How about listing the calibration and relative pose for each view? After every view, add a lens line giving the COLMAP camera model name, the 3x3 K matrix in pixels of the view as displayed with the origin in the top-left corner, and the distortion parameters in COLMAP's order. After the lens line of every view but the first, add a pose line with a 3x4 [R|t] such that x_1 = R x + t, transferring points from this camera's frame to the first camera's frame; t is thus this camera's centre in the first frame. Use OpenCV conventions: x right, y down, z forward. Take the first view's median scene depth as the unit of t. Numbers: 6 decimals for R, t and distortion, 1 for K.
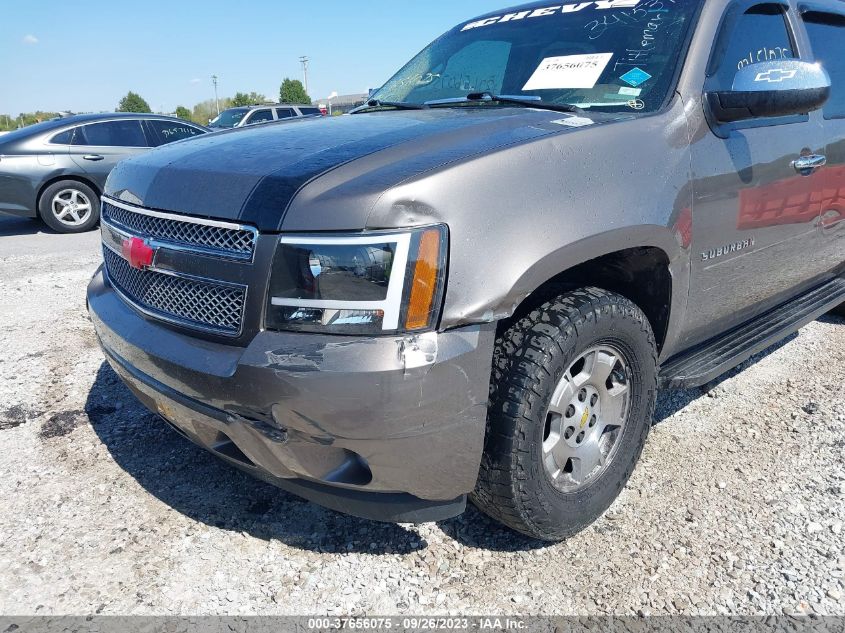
lens RADIAL K [[677.5, 0, 422.0], [0, 677.5, 318.8], [0, 0, 1]] dist [0.049152, -0.069614]
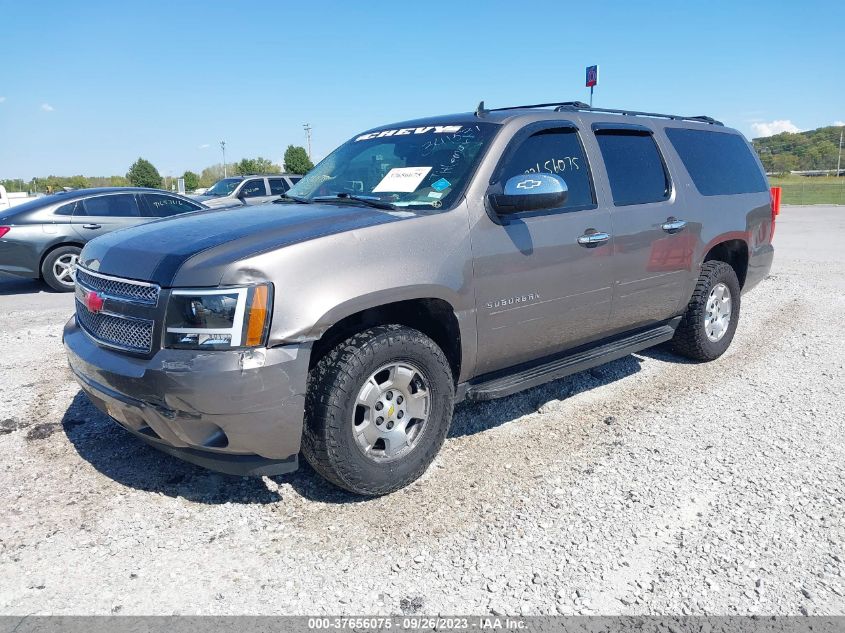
lens RADIAL K [[677.5, 0, 424.5], [0, 677.5, 317.4], [0, 0, 1]] dist [0.049152, -0.069614]
pose [[0.999995, -0.002172, -0.002441, 0.303292], [0.001948, 0.996082, -0.088410, 0.068244], [0.002623, 0.088405, 0.996081, -0.477054]]
